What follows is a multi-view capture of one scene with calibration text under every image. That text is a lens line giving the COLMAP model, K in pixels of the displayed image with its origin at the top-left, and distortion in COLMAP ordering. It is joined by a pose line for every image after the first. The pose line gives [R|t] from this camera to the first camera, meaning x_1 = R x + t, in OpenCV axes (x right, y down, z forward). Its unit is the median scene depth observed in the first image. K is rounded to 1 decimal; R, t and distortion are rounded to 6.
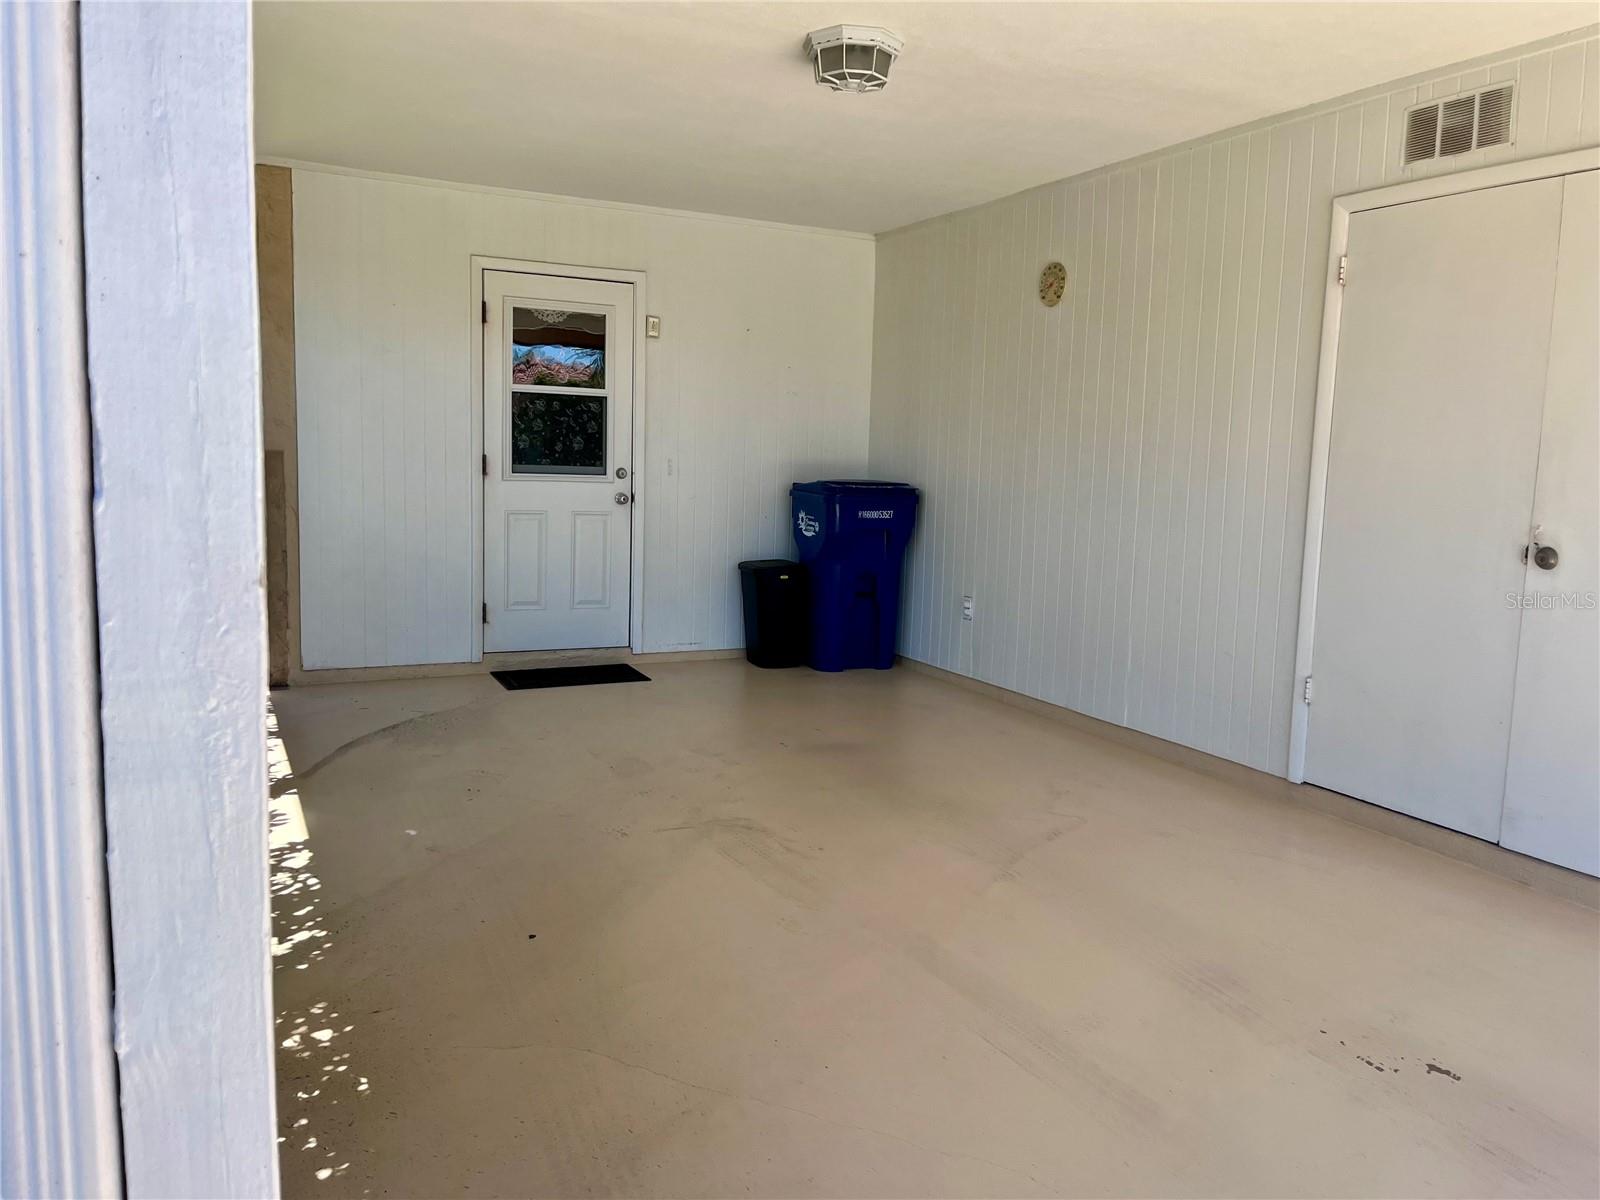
lens RADIAL K [[1213.1, 0, 807.4], [0, 1213.1, 600.0], [0, 0, 1]] dist [0.033526, -0.037228]
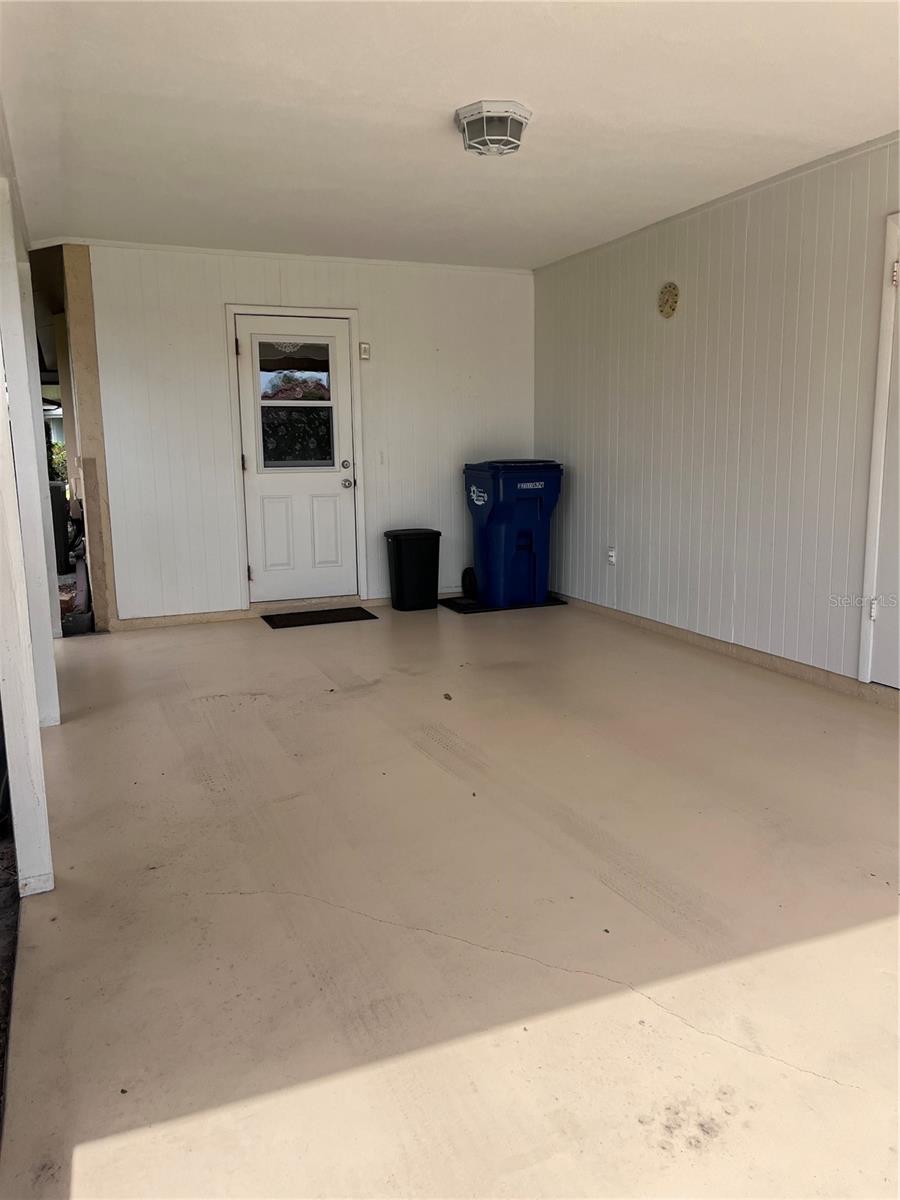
lens RADIAL K [[909.8, 0, 443.2], [0, 909.8, 596.7], [0, 0, 1]] dist [0.033526, -0.037228]
pose [[0.996480, -0.033058, -0.077036, 0.026507], [0.036271, 0.998513, 0.040695, 0.003718], [0.075576, -0.043346, 0.996197, 0.010865]]
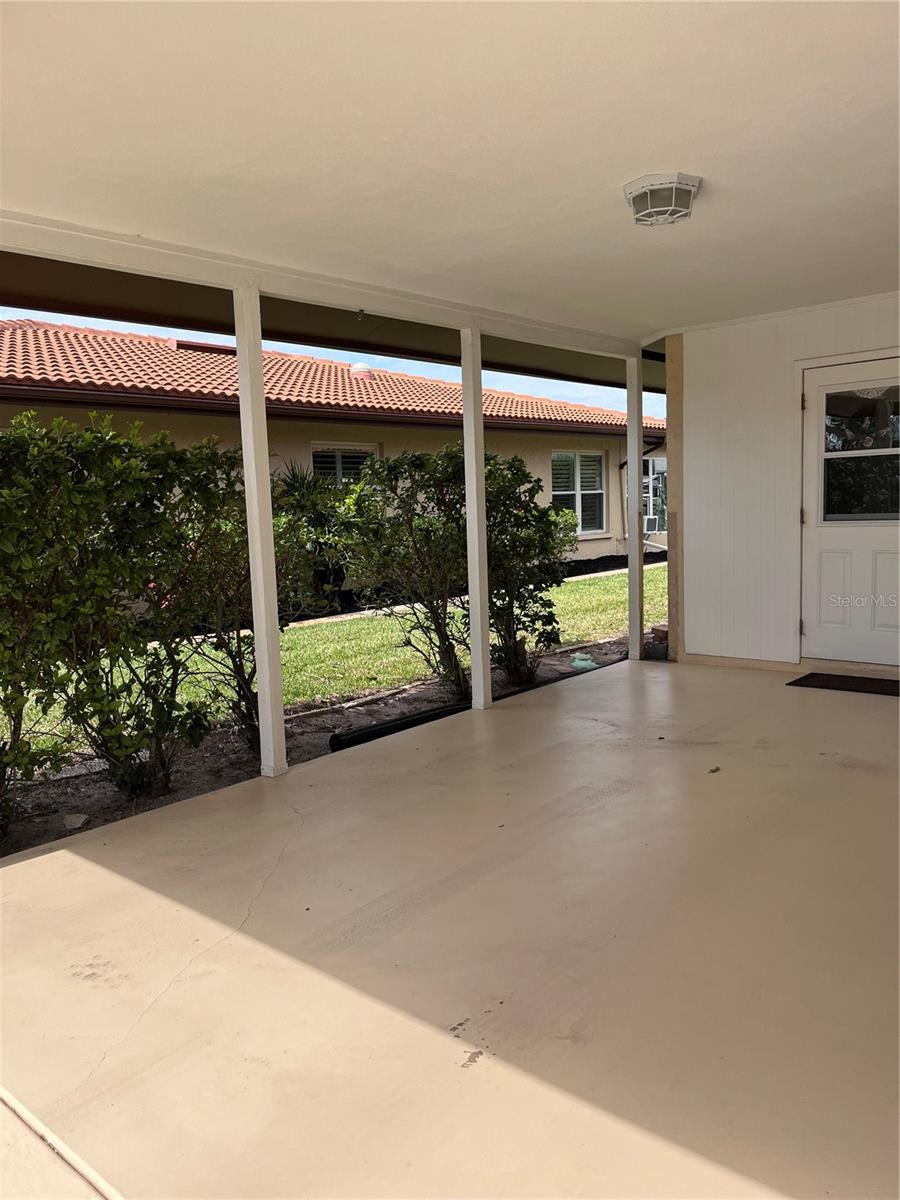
lens RADIAL K [[909.8, 0, 442.0], [0, 909.8, 599.6], [0, 0, 1]] dist [0.033526, -0.037228]
pose [[0.362903, 0.050249, -0.930471, 0.537692], [-0.068135, 0.997303, 0.027284, -0.020359], [0.929333, 0.053496, 0.365348, 0.277207]]
